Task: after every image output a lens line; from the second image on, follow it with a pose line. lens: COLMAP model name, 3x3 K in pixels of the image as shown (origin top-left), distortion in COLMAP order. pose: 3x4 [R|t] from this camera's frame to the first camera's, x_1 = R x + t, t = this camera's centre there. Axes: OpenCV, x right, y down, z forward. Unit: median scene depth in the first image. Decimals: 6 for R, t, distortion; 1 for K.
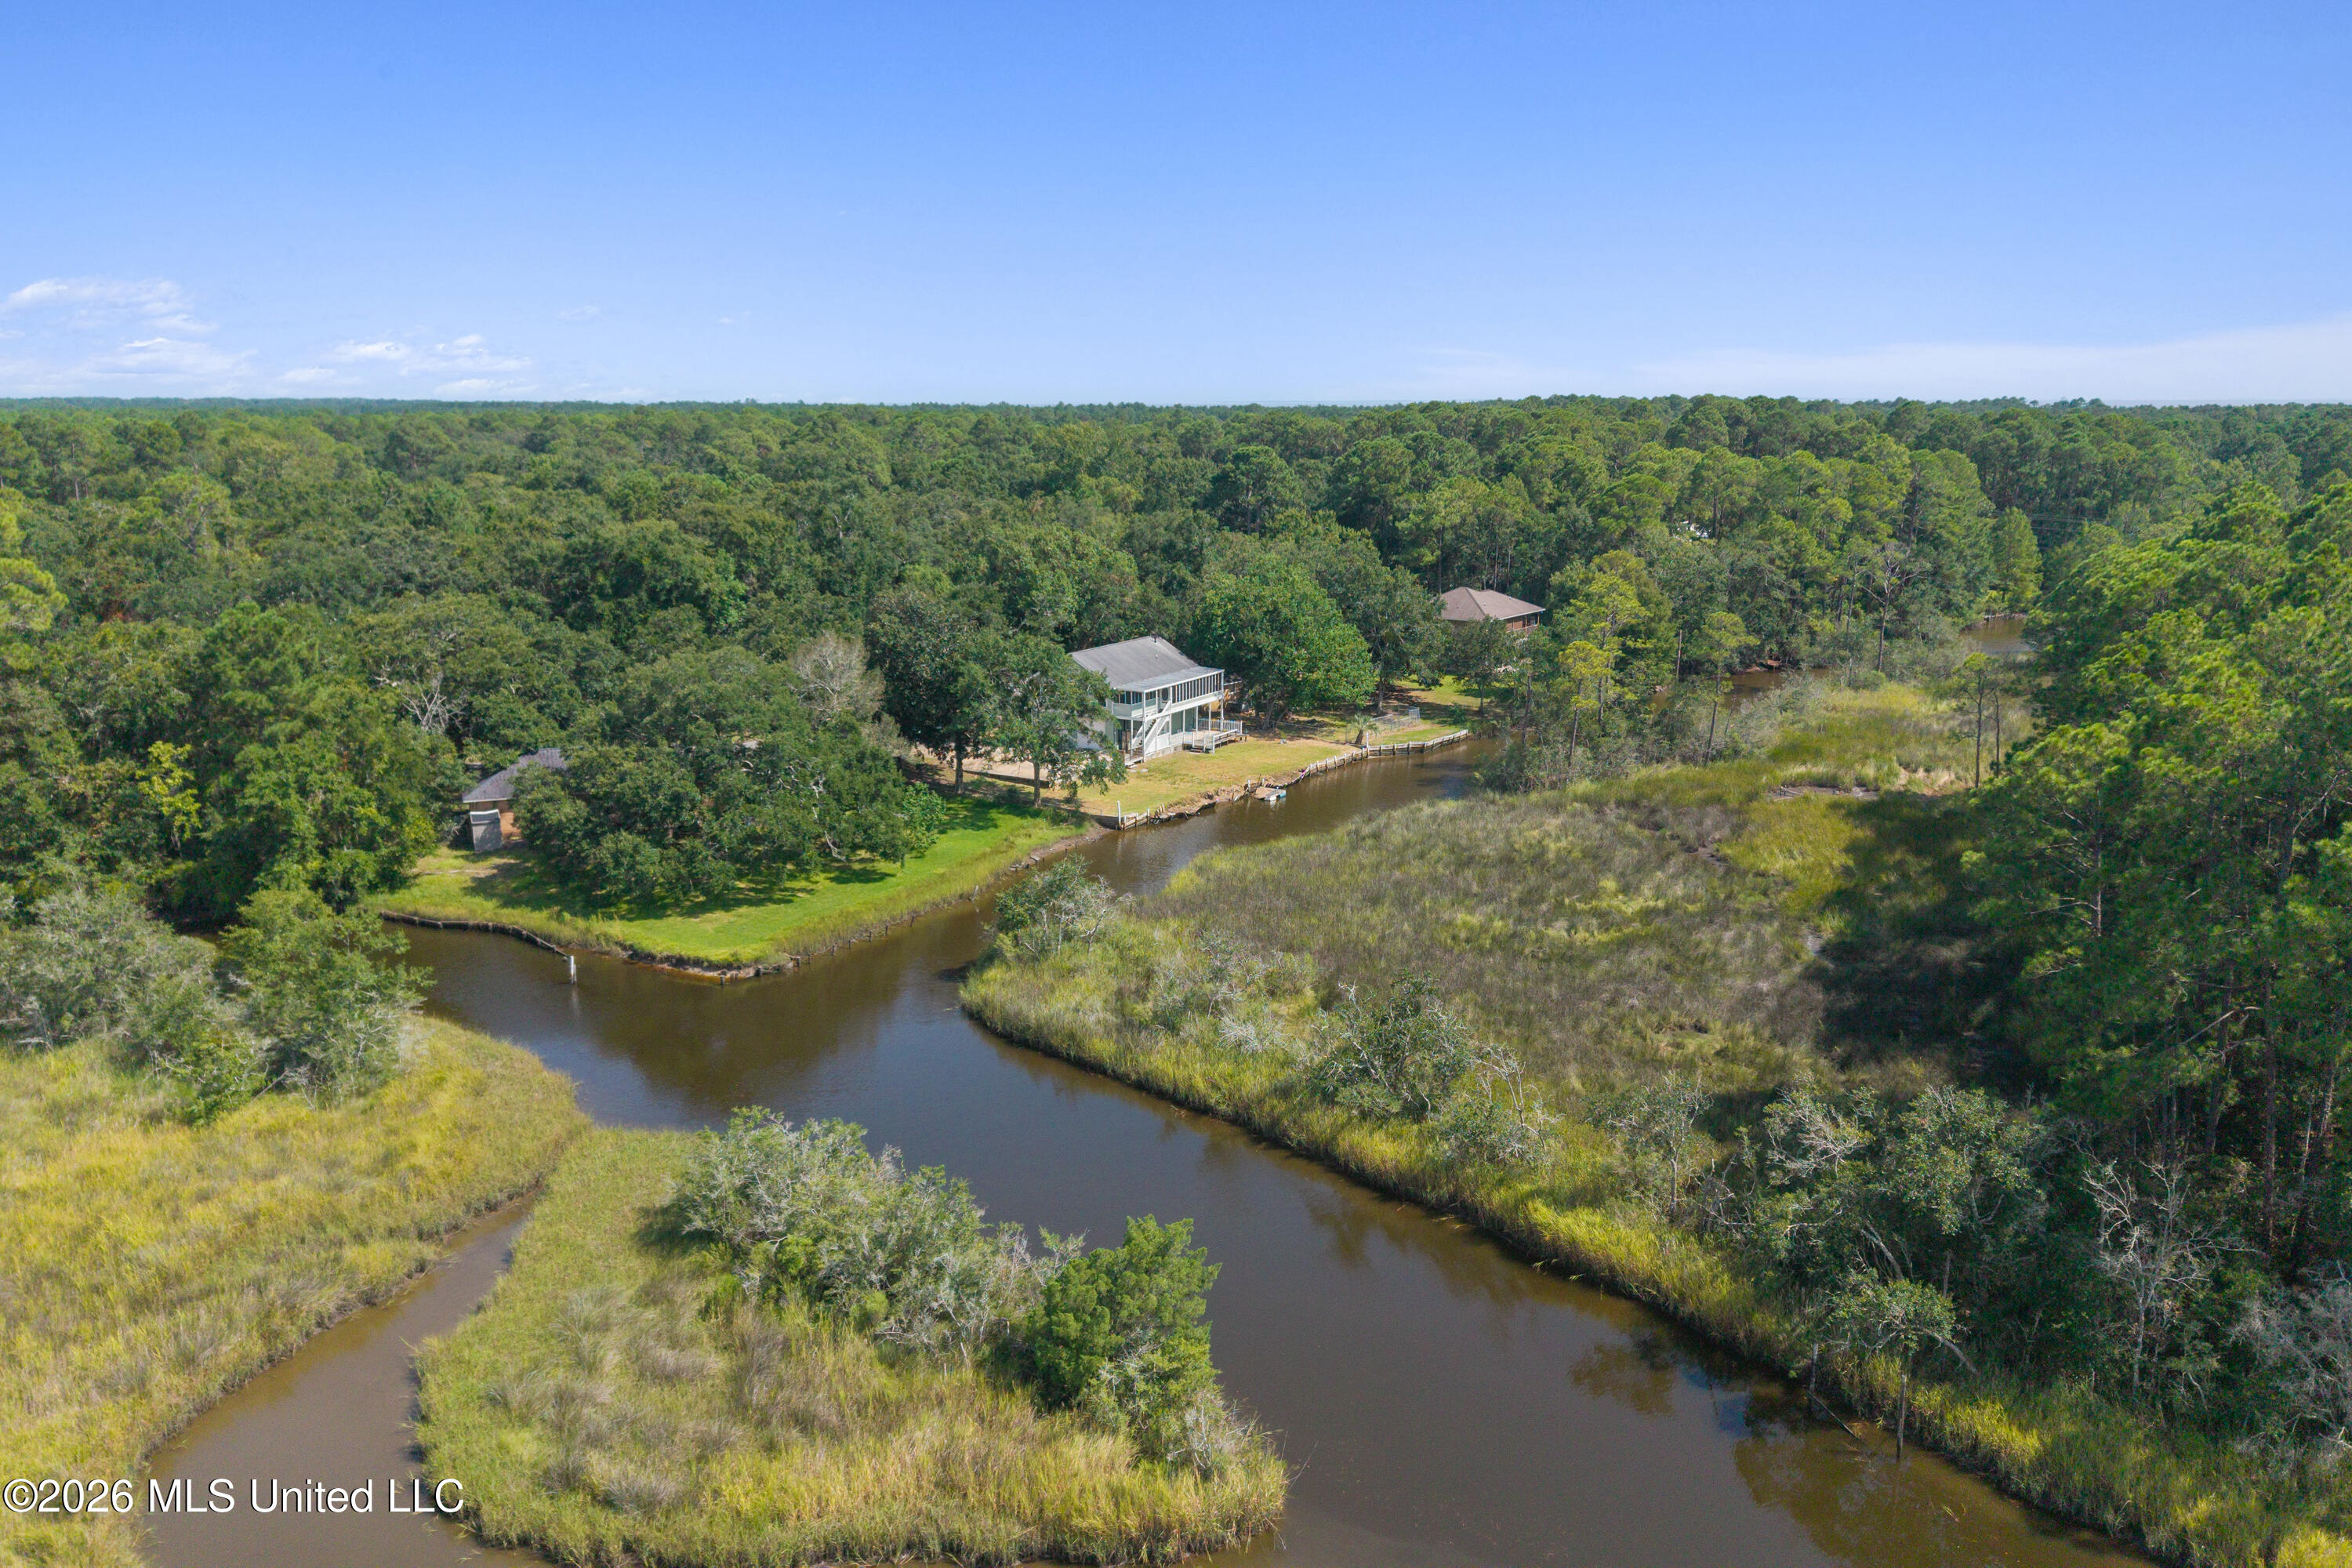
lens RADIAL K [[1872.9, 0, 1176.0], [0, 1872.9, 784.0], [0, 0, 1]] dist [0.105717, -0.221776]
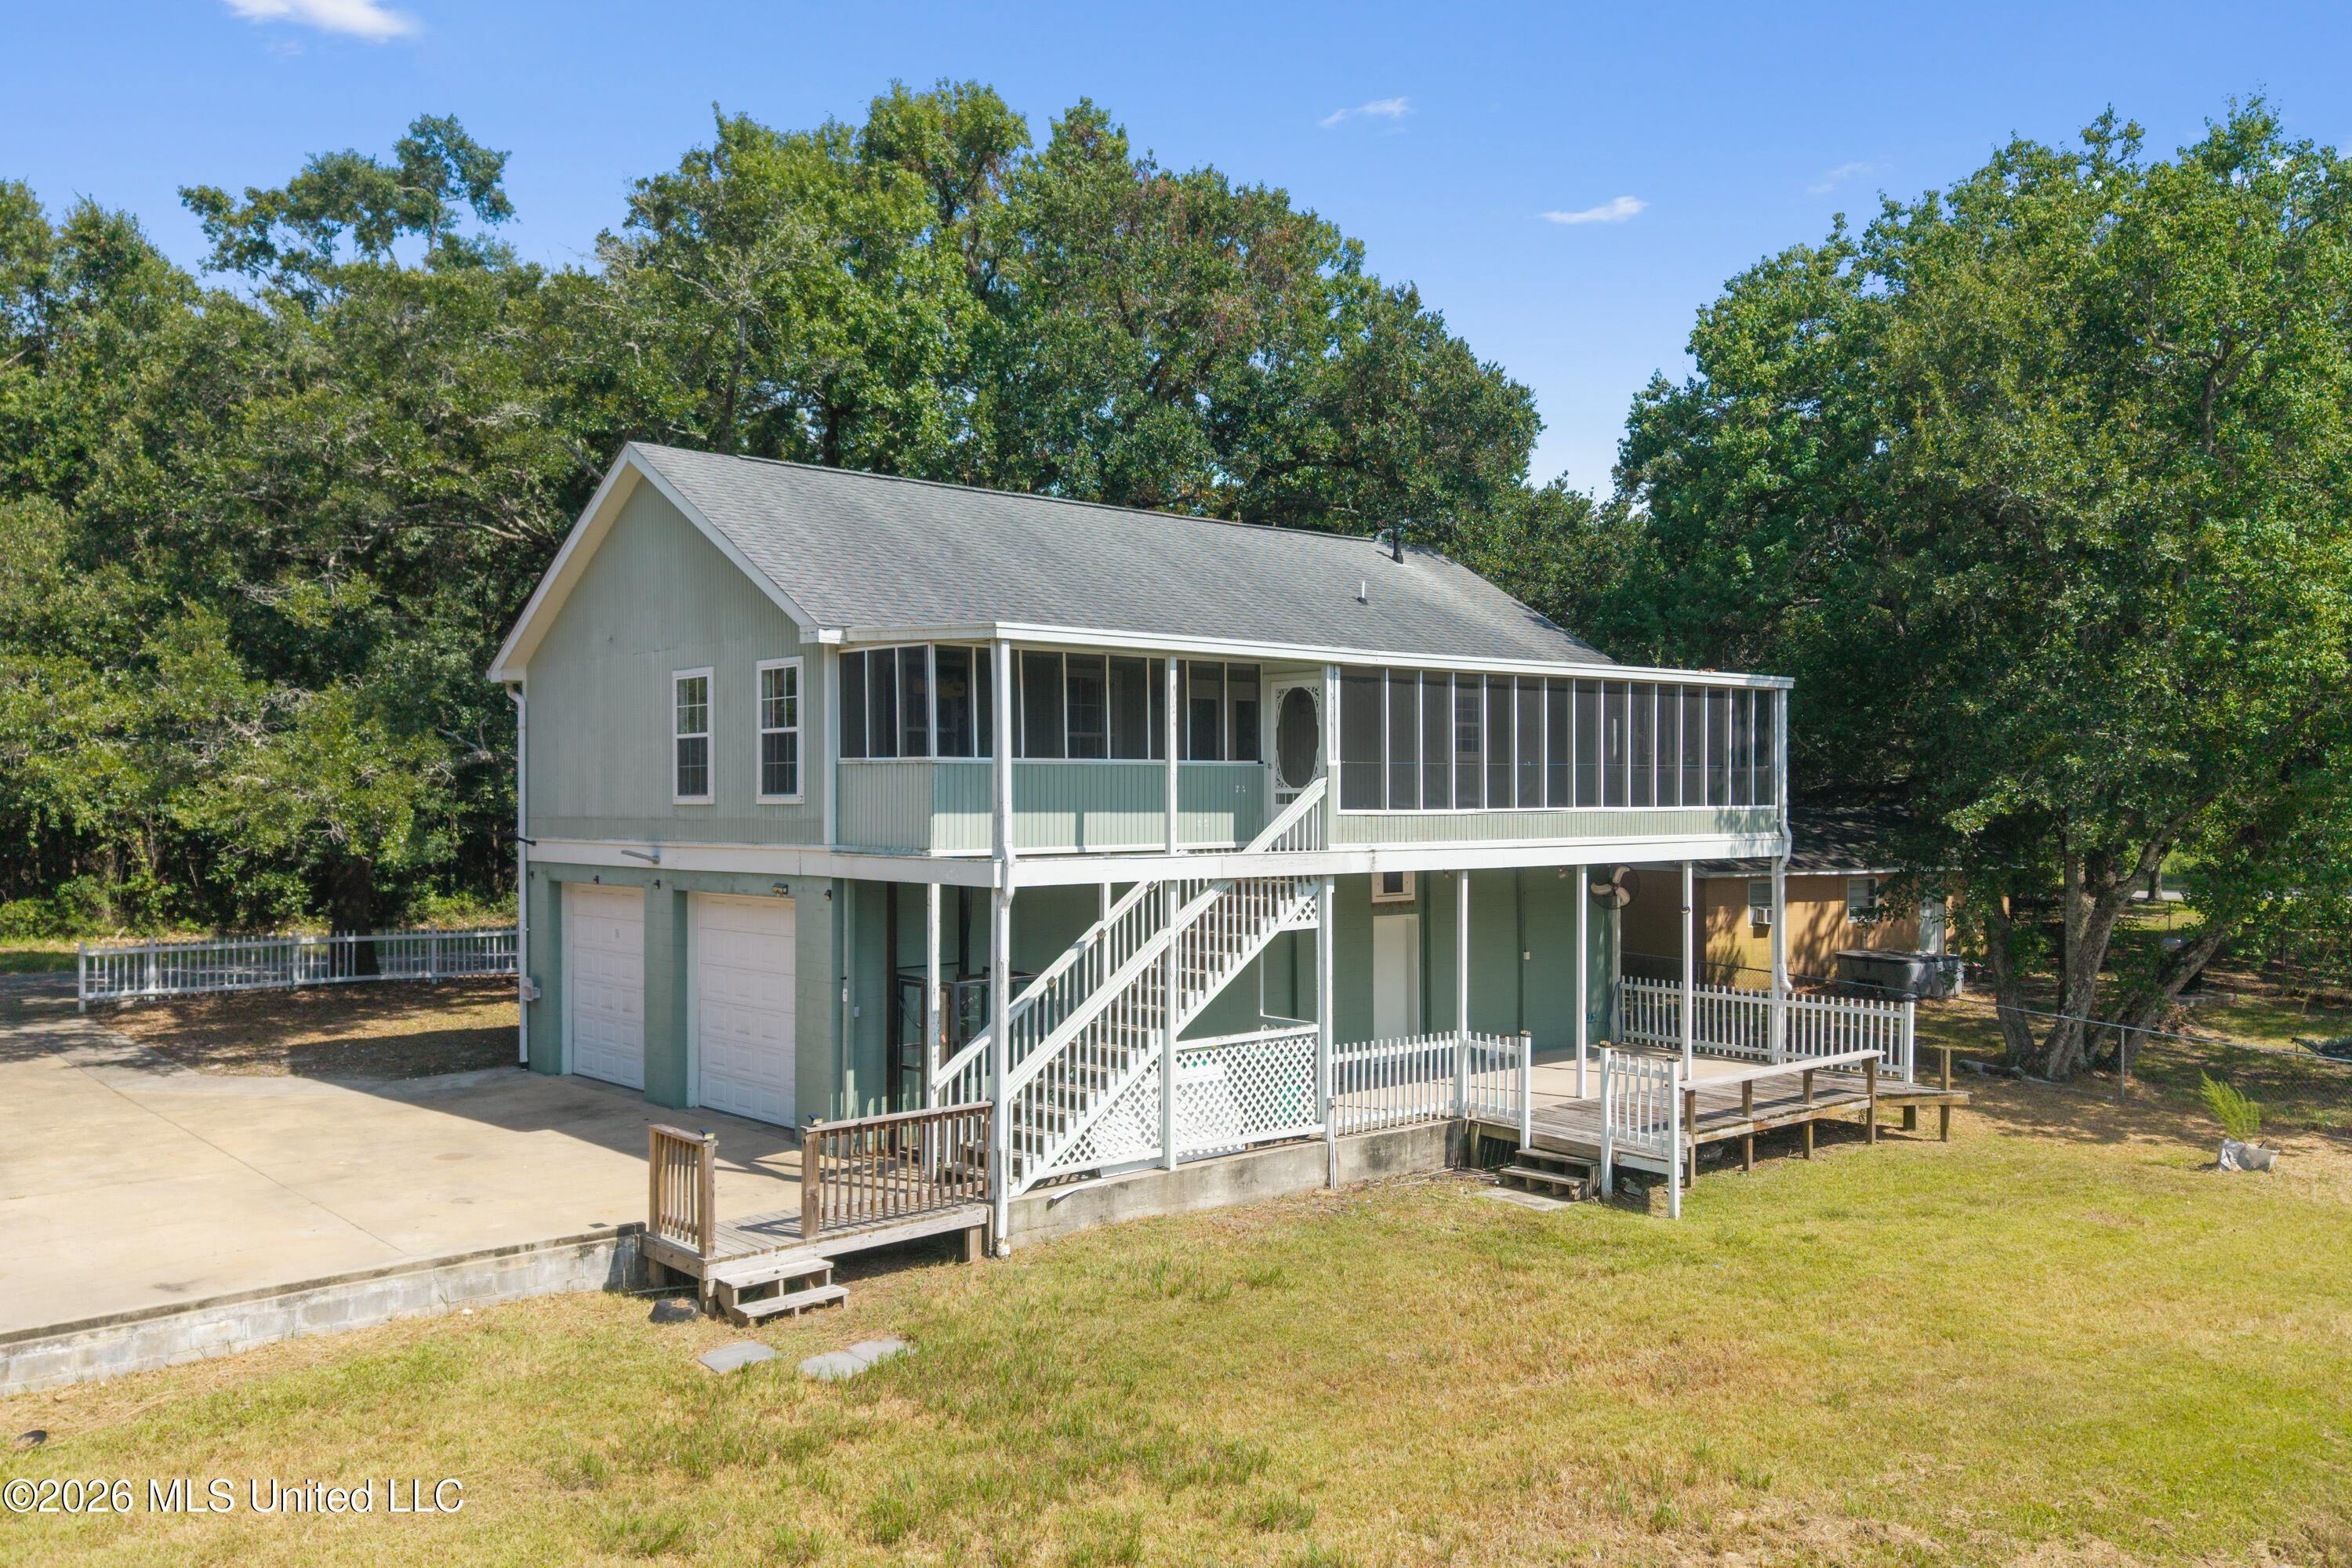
lens RADIAL K [[1872.9, 0, 1176.0], [0, 1872.9, 784.0], [0, 0, 1]] dist [0.105717, -0.221776]
pose [[0.945168, -0.004320, -0.326555, 0.040605], [-0.063967, 0.978096, -0.198084, -0.023480], [0.320258, 0.208112, 0.924188, 1.177348]]
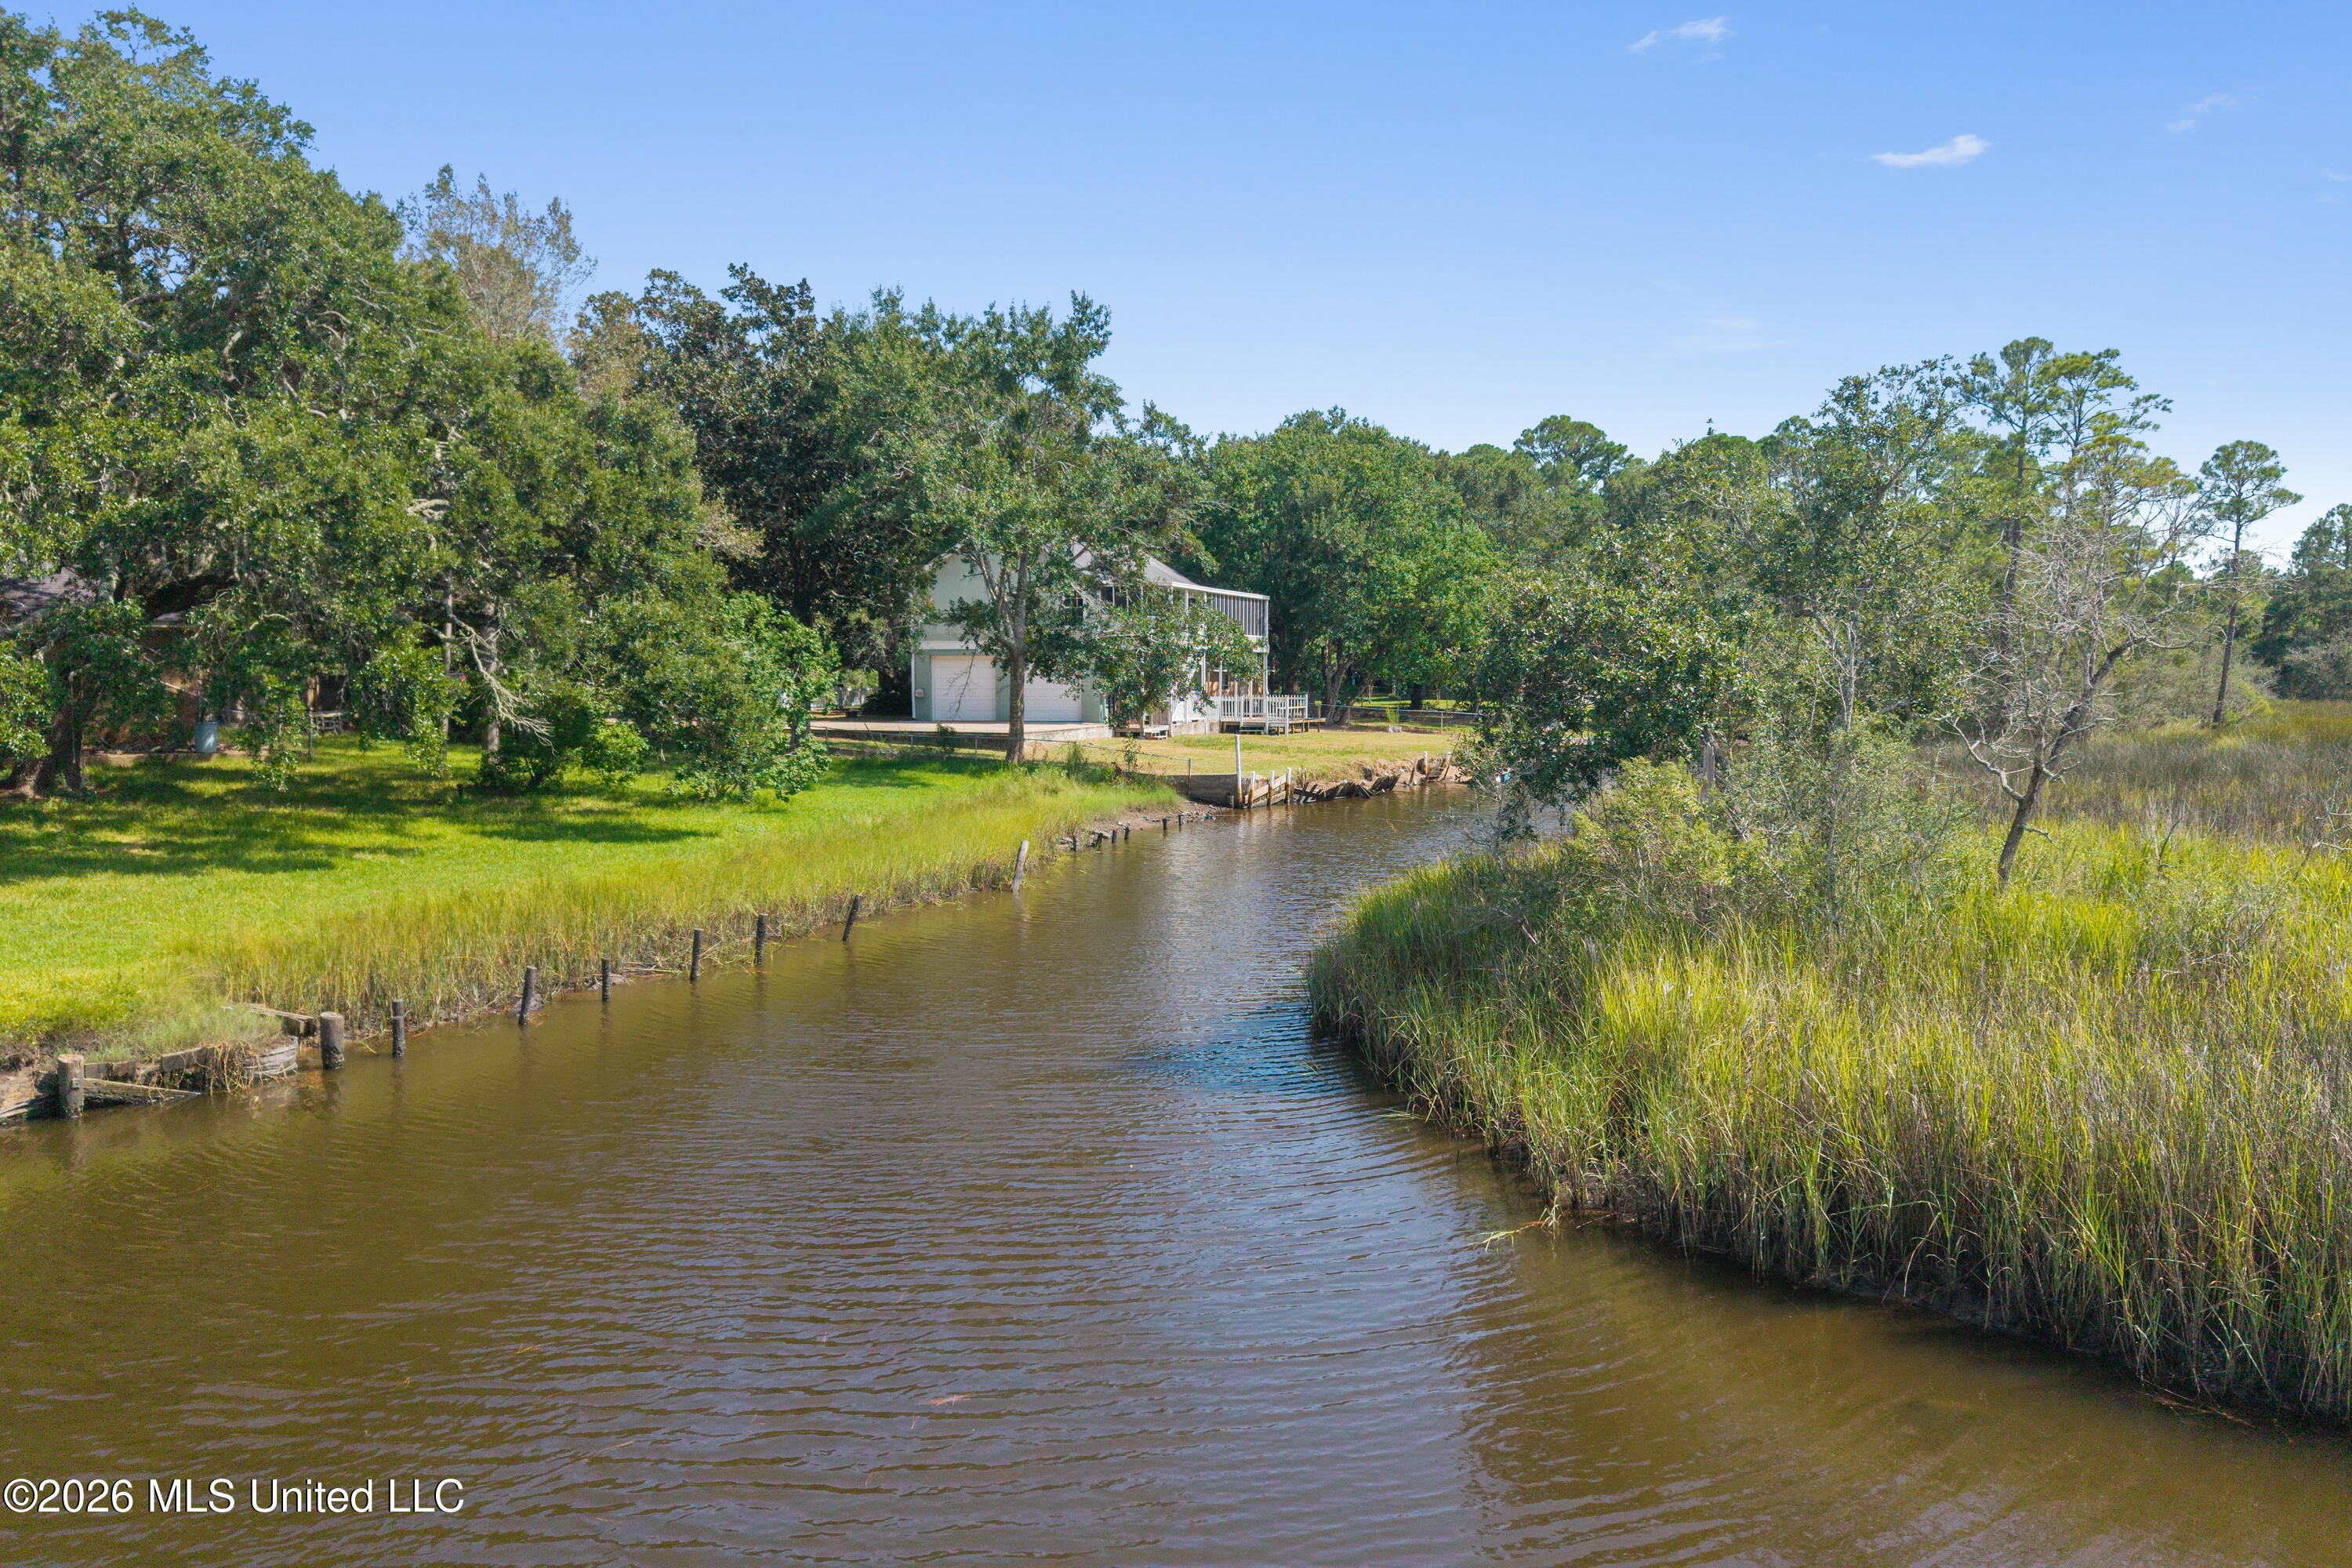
lens RADIAL K [[1872.9, 0, 1176.0], [0, 1872.9, 784.0], [0, 0, 1]] dist [0.105717, -0.221776]
pose [[0.981654, -0.011237, 0.190340, -0.139247], [0.038927, 0.989047, -0.142372, 0.088064], [-0.186656, 0.147169, 0.971340, 0.720458]]
